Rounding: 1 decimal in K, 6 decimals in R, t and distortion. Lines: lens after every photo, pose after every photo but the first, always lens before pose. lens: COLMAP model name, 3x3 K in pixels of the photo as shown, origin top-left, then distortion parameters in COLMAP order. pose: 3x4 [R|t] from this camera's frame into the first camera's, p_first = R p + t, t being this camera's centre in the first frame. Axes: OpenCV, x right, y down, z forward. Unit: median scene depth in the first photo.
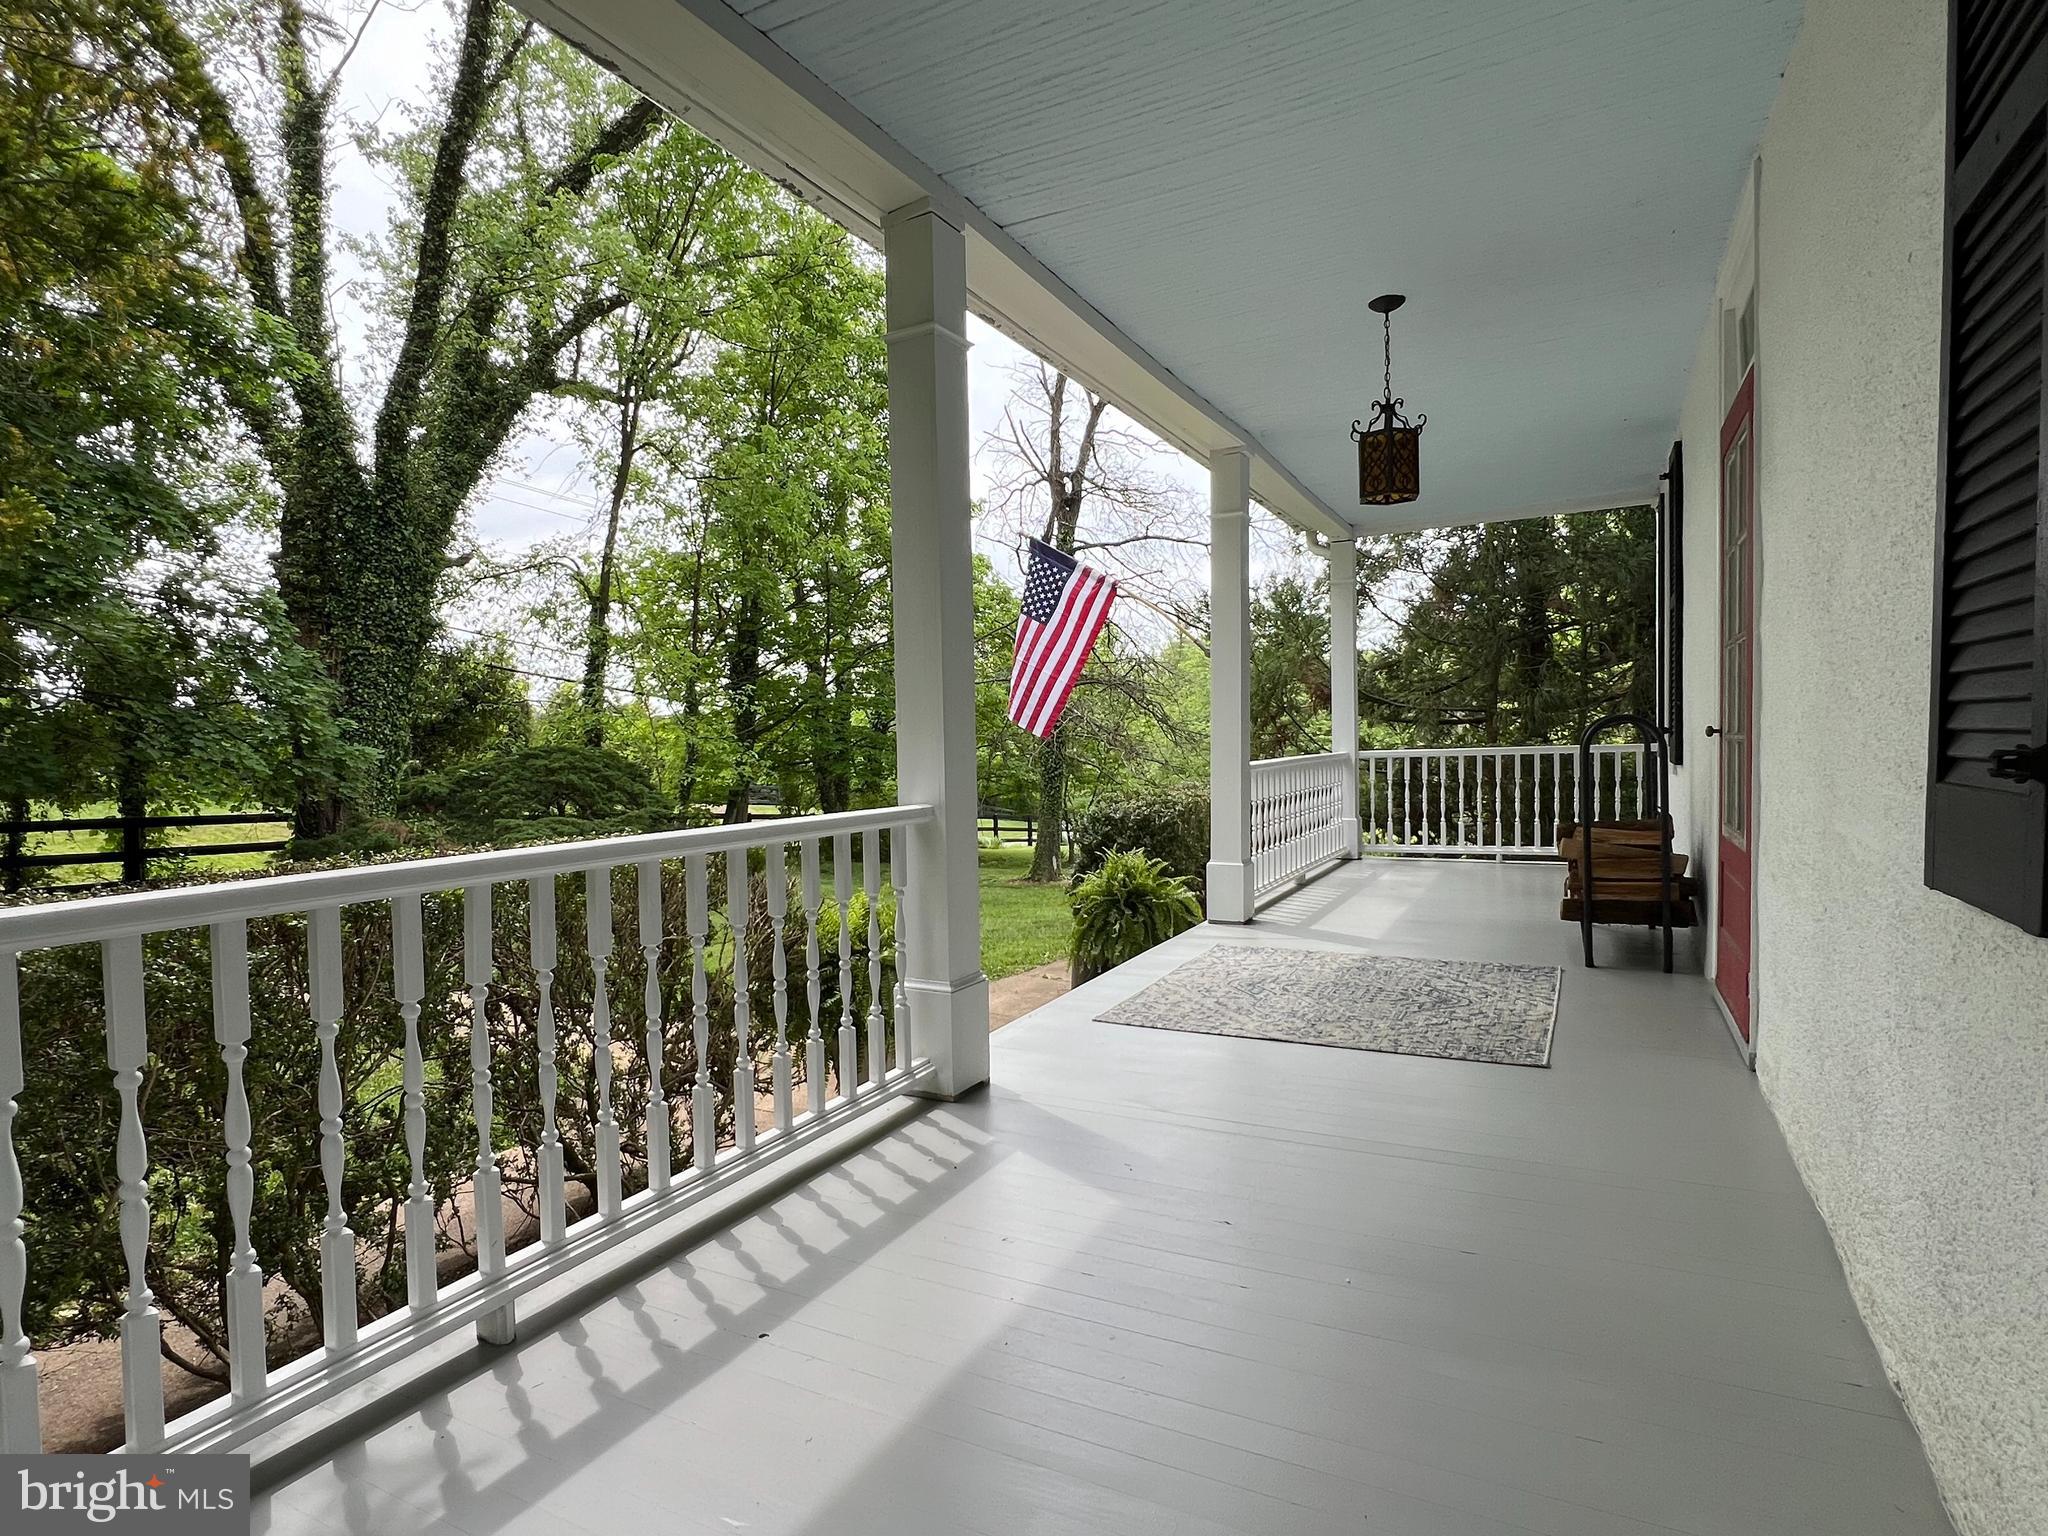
lens RADIAL K [[1042.9, 0, 1024.0], [0, 1042.9, 768.0], [0, 0, 1]] dist [-0.011955, -0.000460]
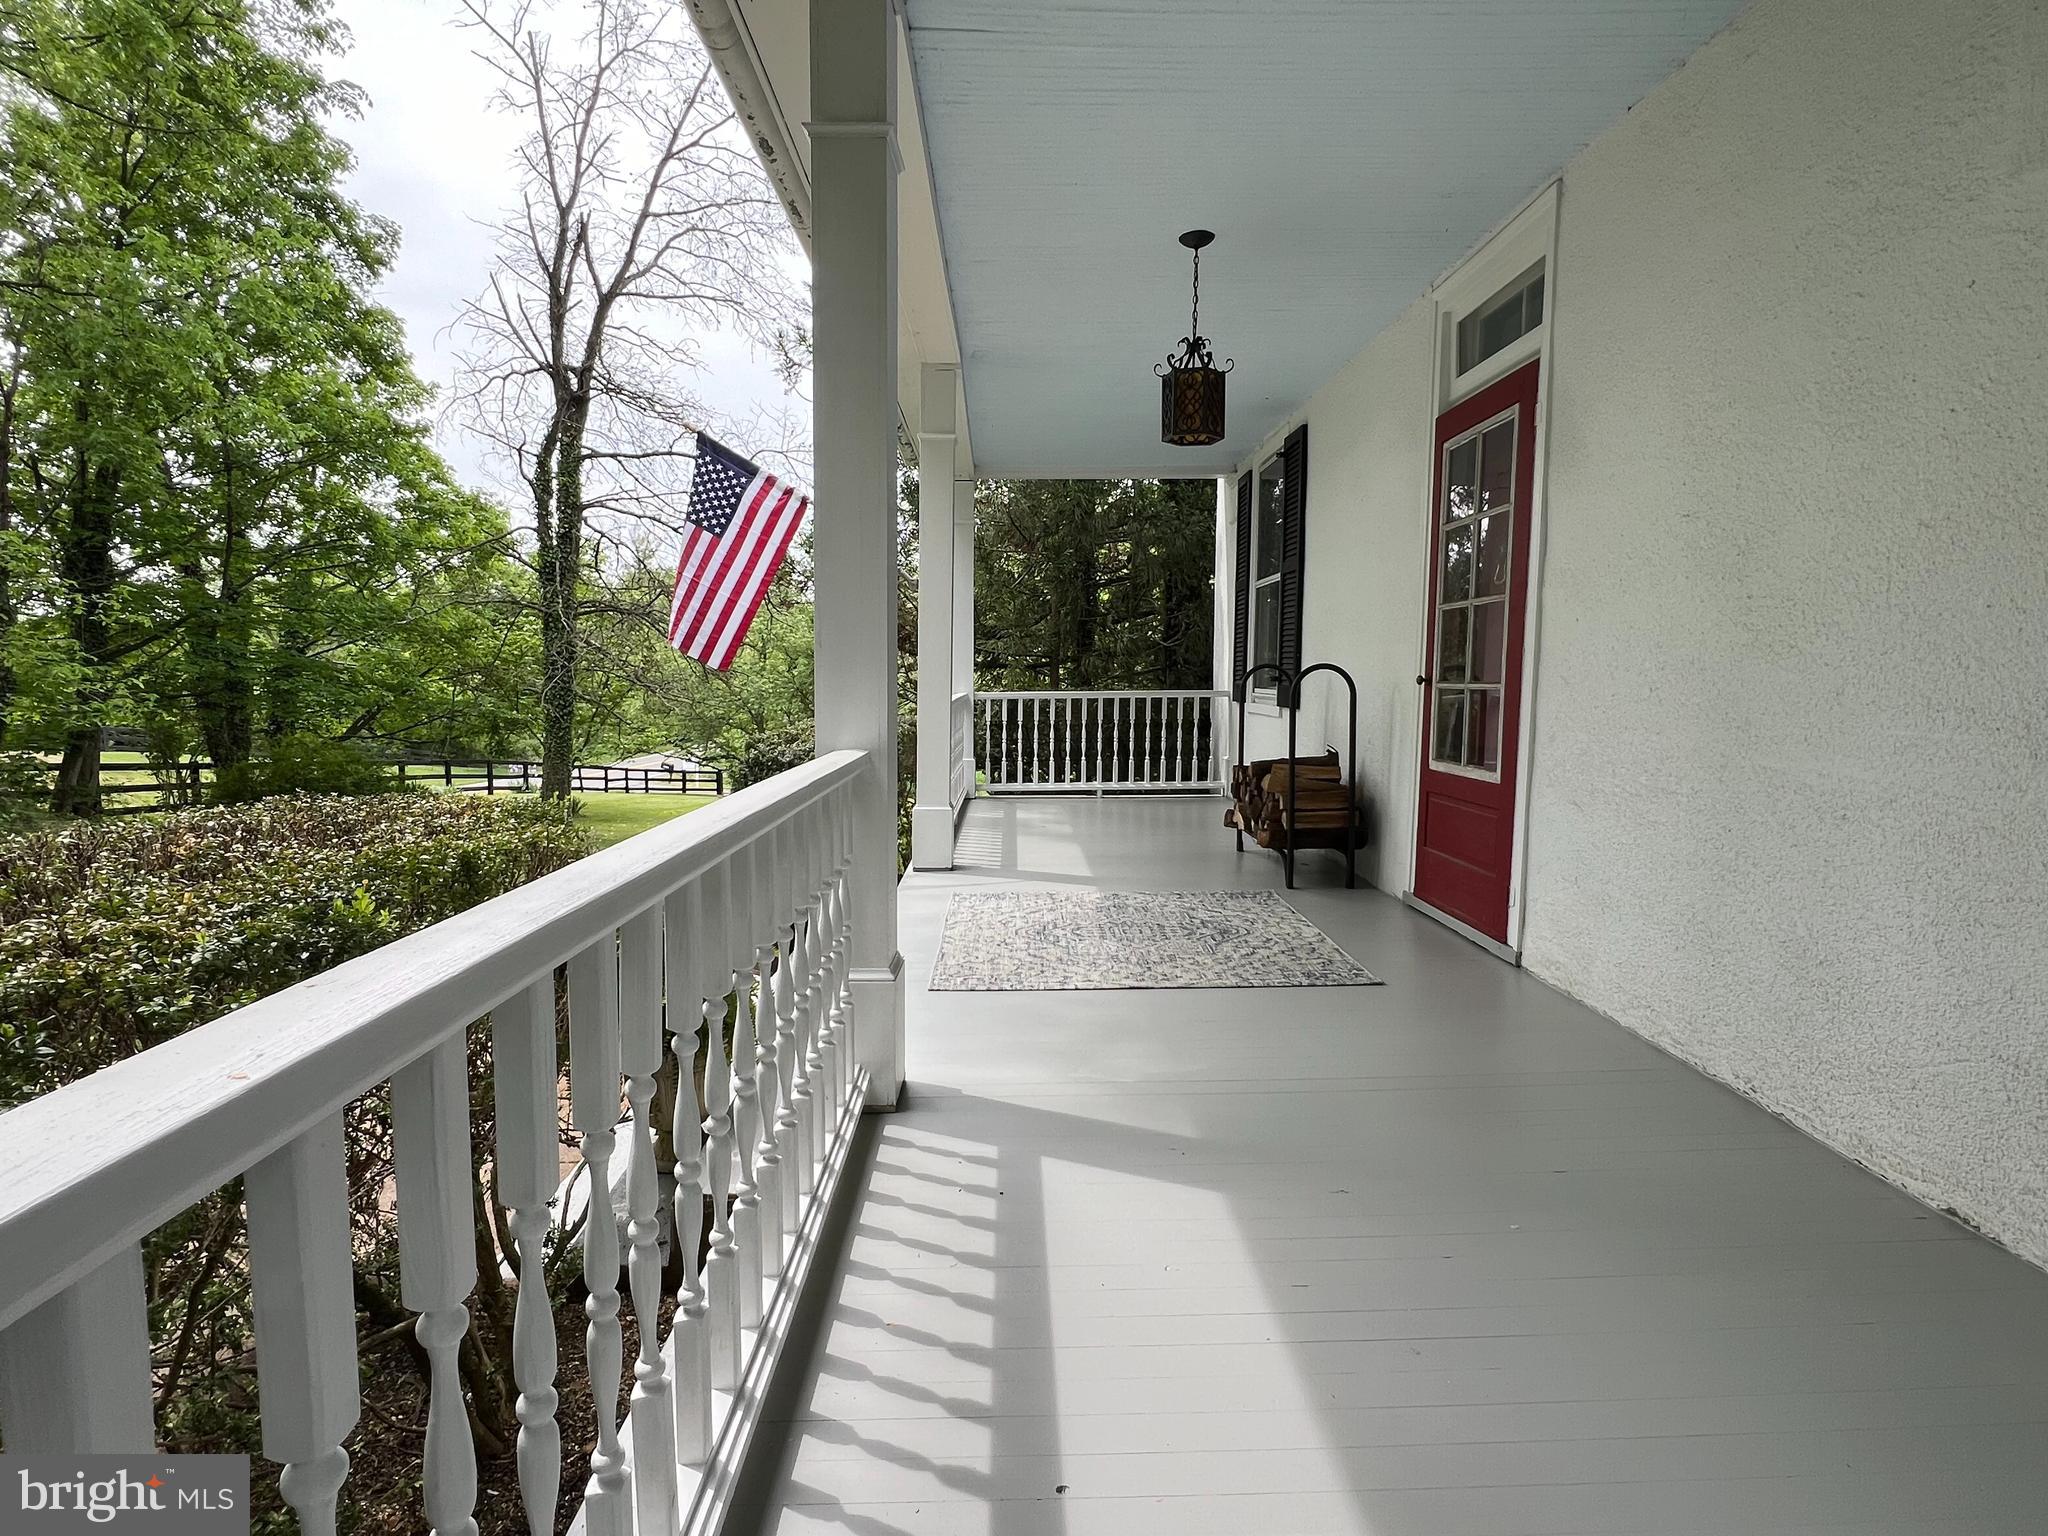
lens RADIAL K [[1042.9, 0, 1024.0], [0, 1042.9, 768.0], [0, 0, 1]] dist [-0.011955, -0.000460]
pose [[0.870483, -0.017046, 0.491903, -0.185474], [-0.010830, 0.998495, 0.053766, 0.002964], [-0.492079, -0.052130, 0.868988, 0.124698]]
